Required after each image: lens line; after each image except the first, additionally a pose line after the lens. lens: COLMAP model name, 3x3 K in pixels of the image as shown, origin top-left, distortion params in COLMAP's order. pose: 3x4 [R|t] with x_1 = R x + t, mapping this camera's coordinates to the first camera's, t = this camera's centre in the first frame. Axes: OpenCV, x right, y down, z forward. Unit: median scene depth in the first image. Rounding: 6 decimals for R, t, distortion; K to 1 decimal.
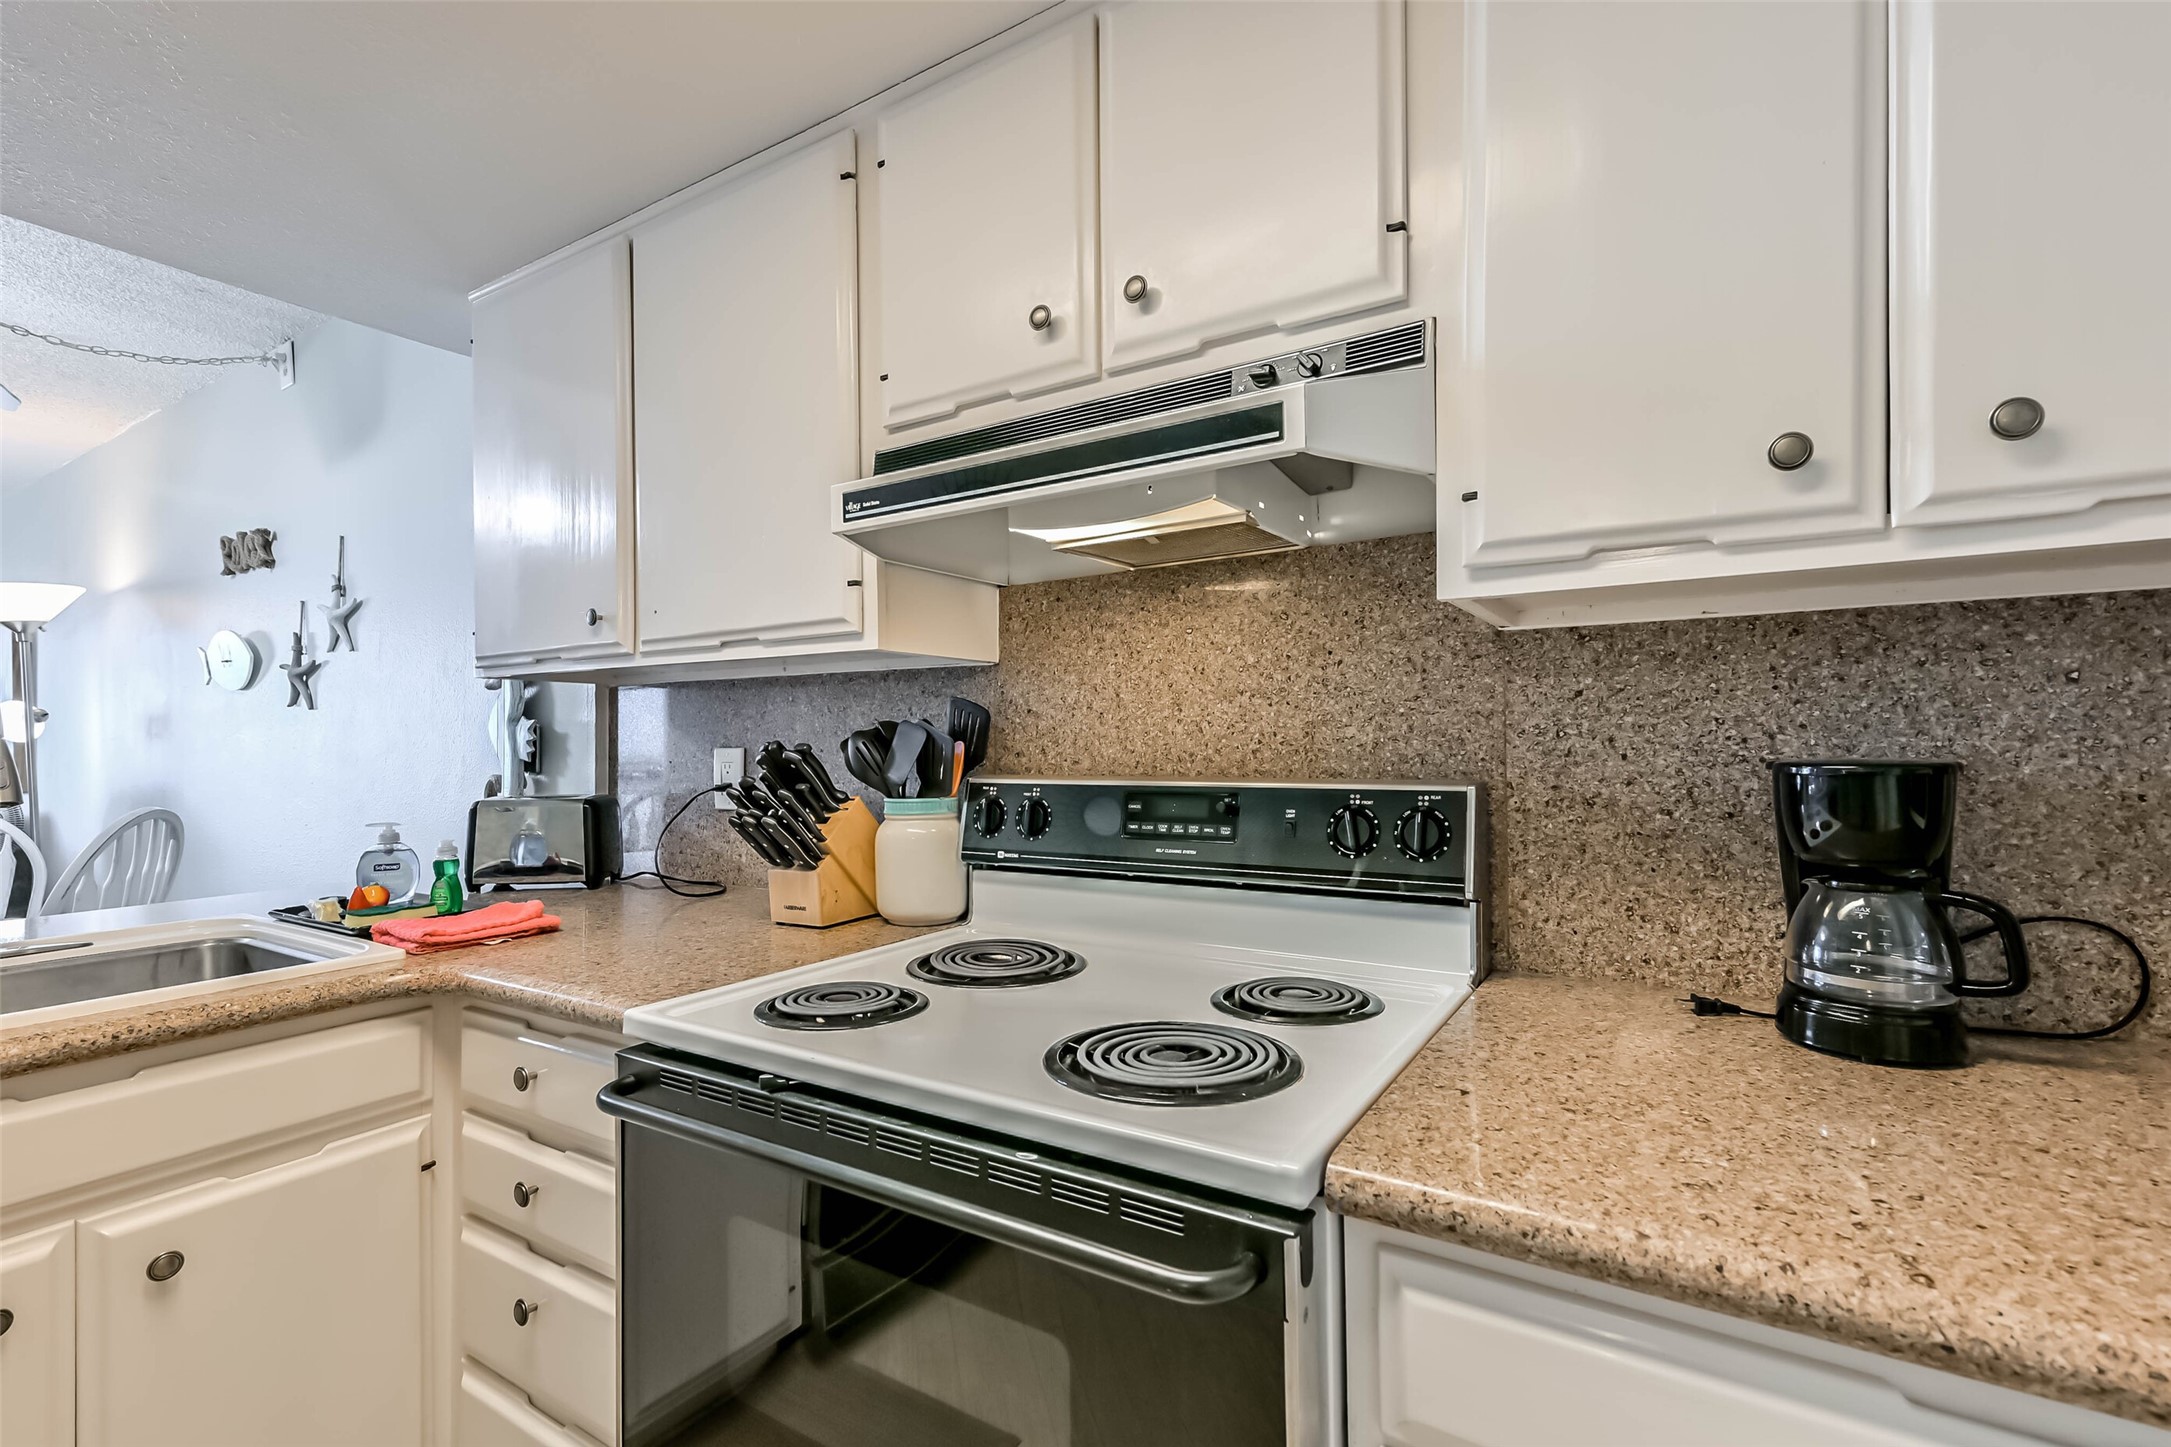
lens RADIAL K [[966.5, 0, 1094.7], [0, 966.5, 732.6], [0, 0, 1]] dist [0.008681, -0.001028]
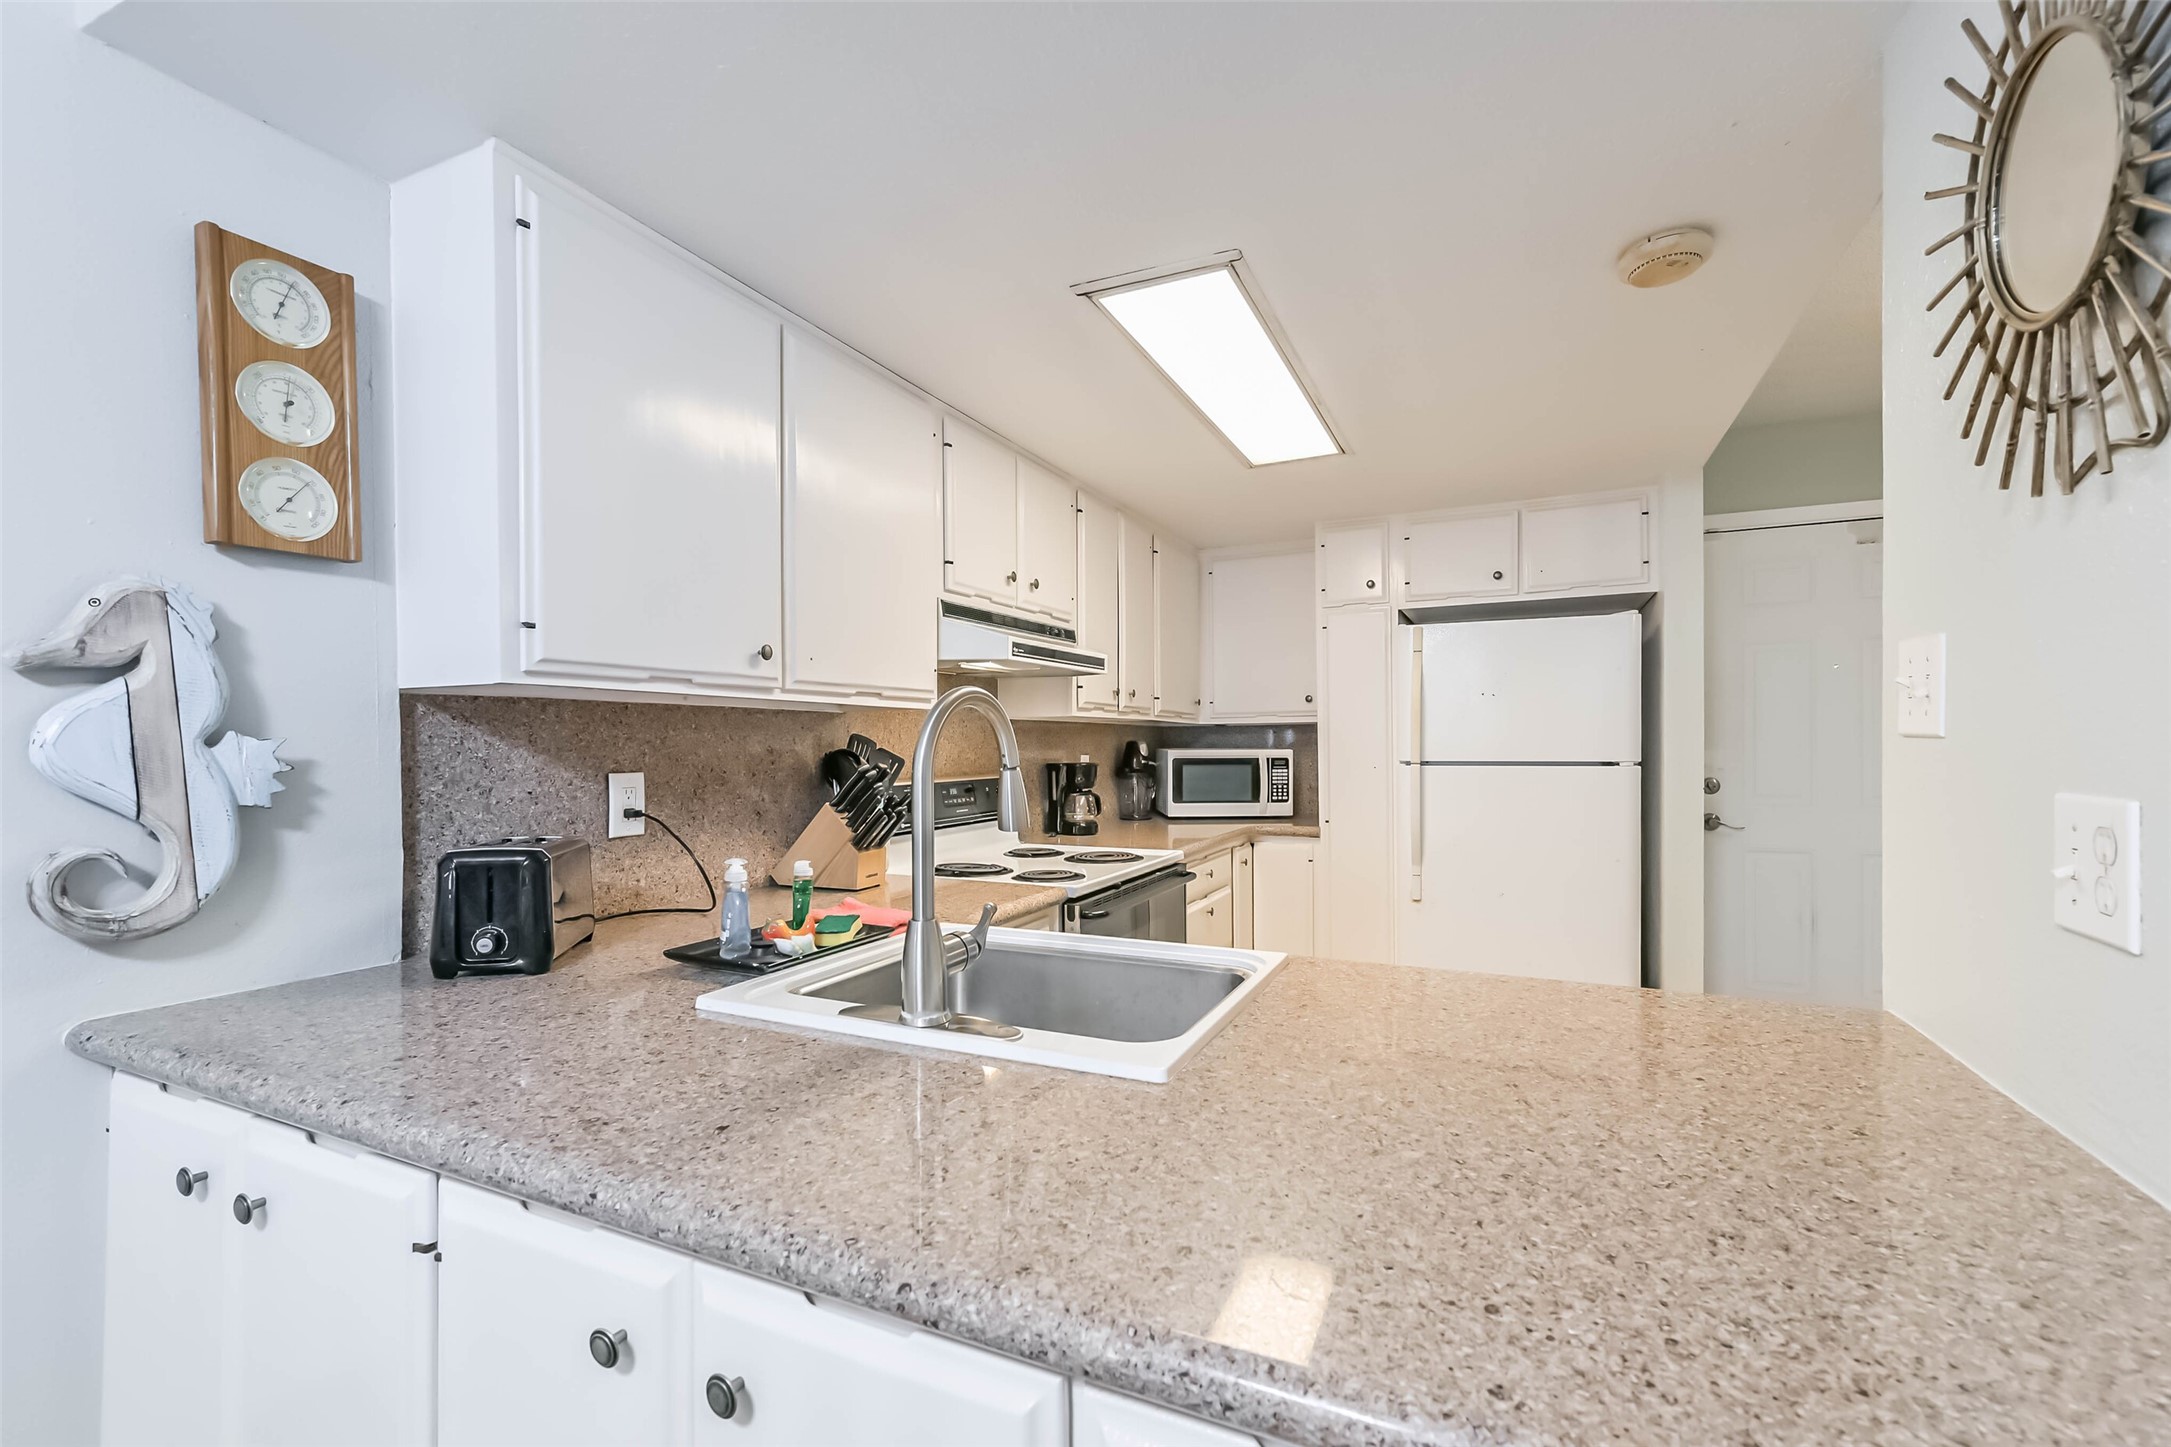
lens RADIAL K [[923.8, 0, 1093.9], [0, 923.8, 749.1], [0, 0, 1]] dist [0.003182, 0.000297]
pose [[-0.125927, 0.001931, 0.992038, -1.782326], [-0.004890, 0.999985, -0.002567, -0.010271], [-0.992027, -0.005174, -0.125916, 0.851855]]
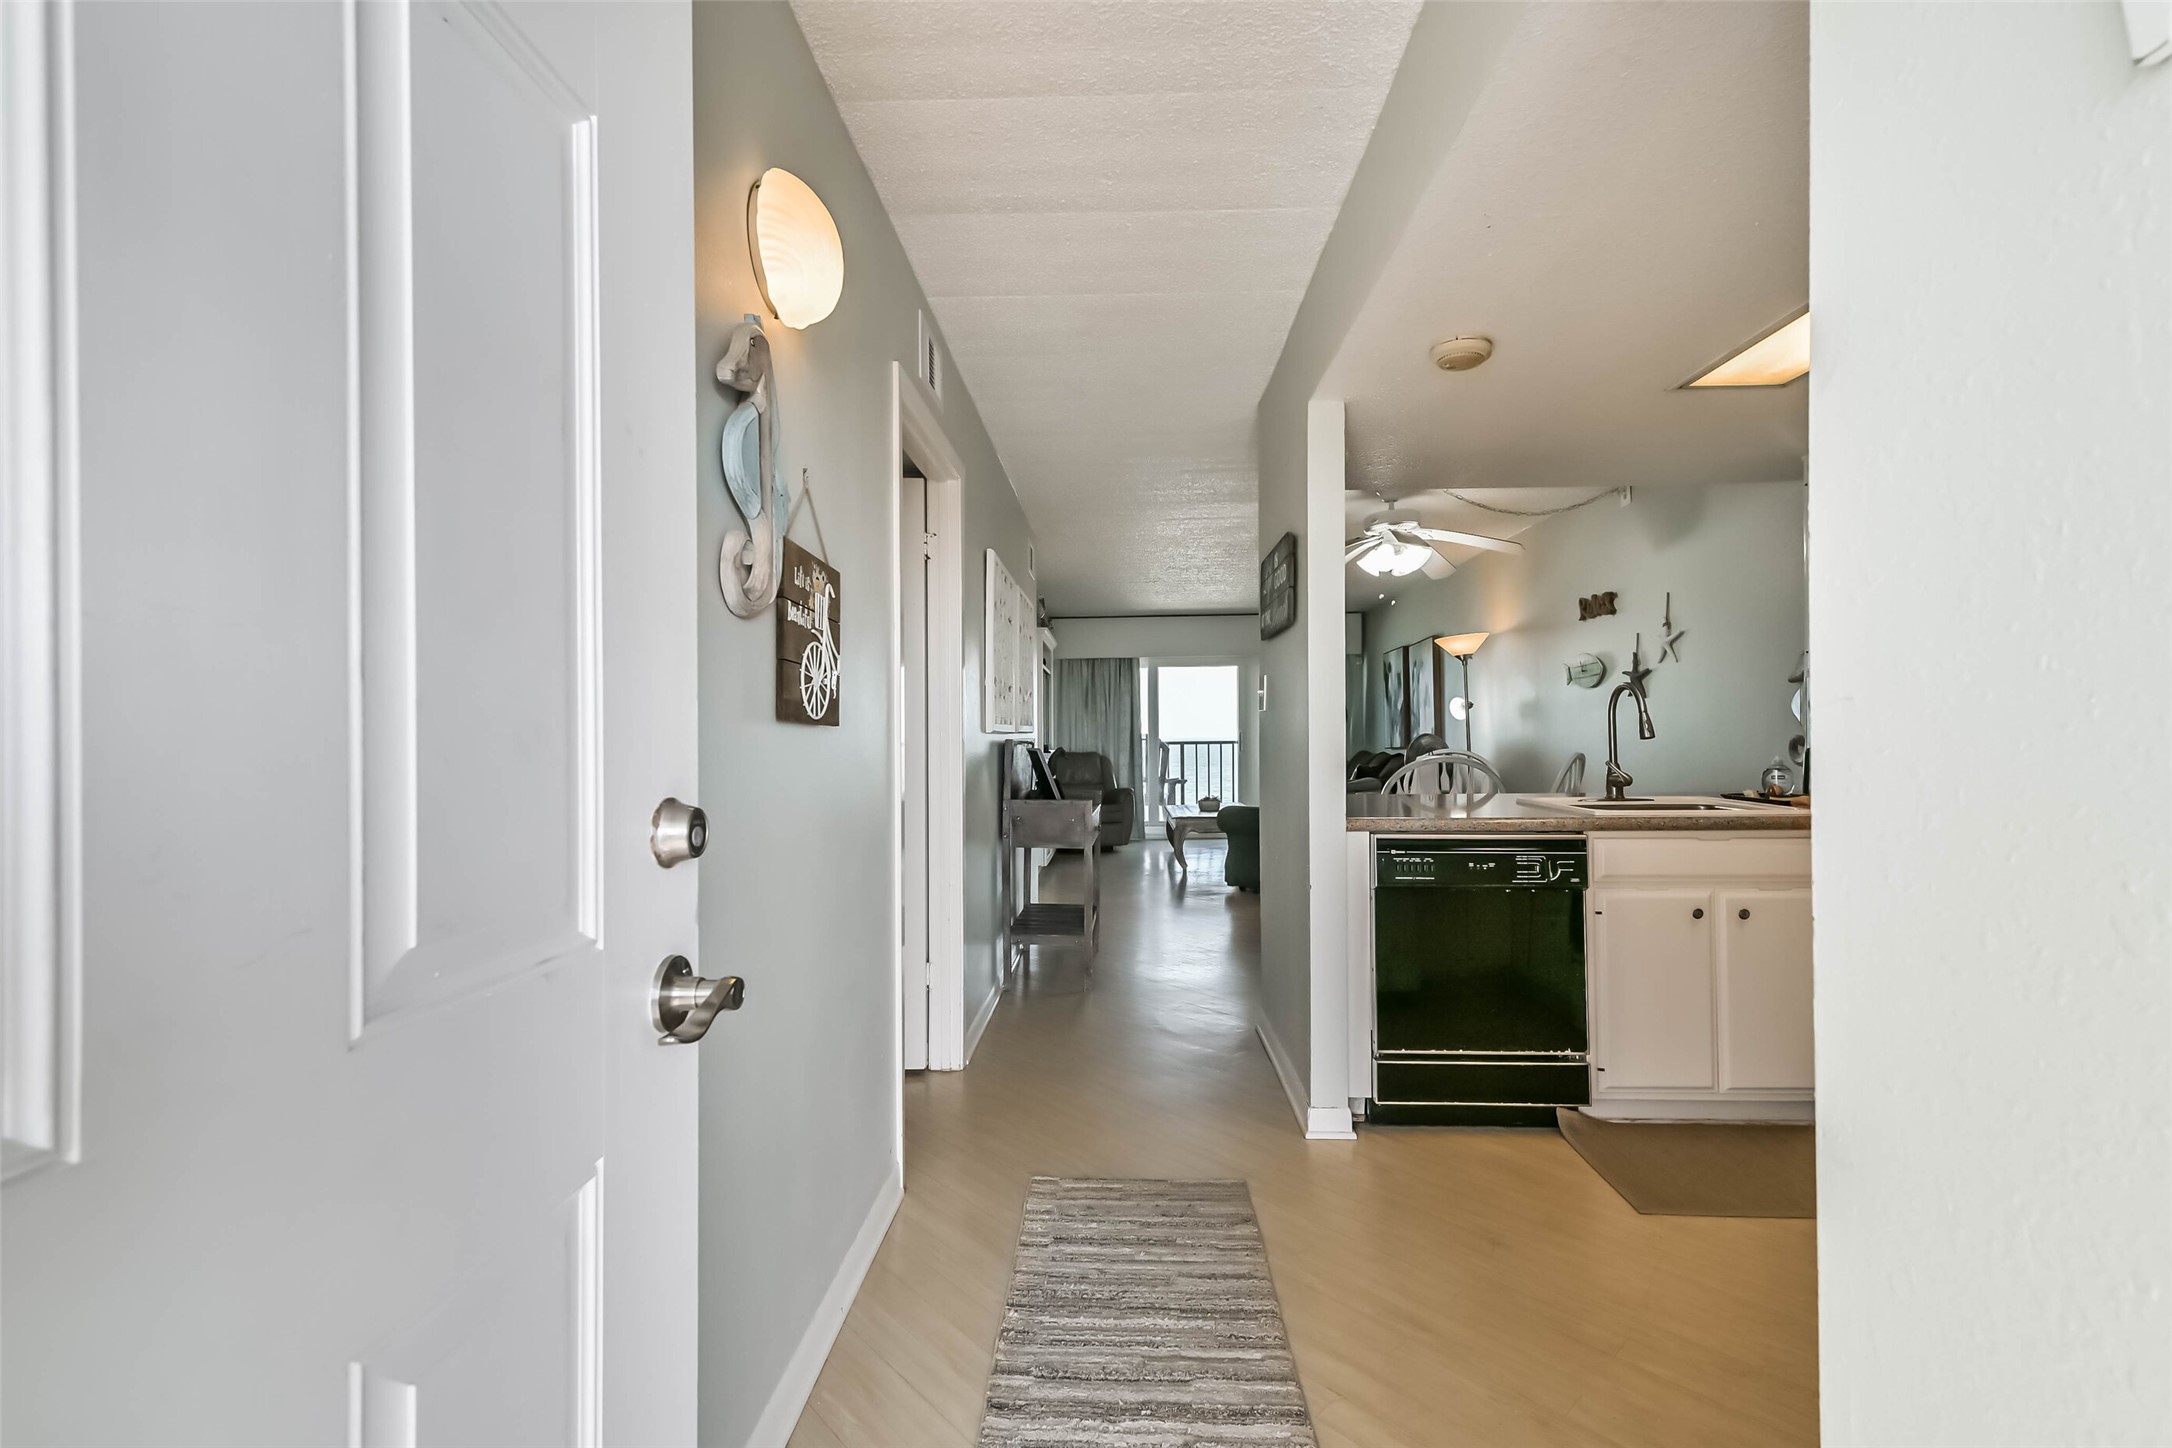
lens RADIAL K [[943.0, 0, 1082.8], [0, 943.0, 739.8], [0, 0, 1]] dist [0.018569, -0.003645]
pose [[0.491175, 0.009778, -0.871006, 0.276699], [0.014398, 0.999709, 0.019342, 0.006264], [0.870942, -0.022041, 0.490892, -1.272197]]
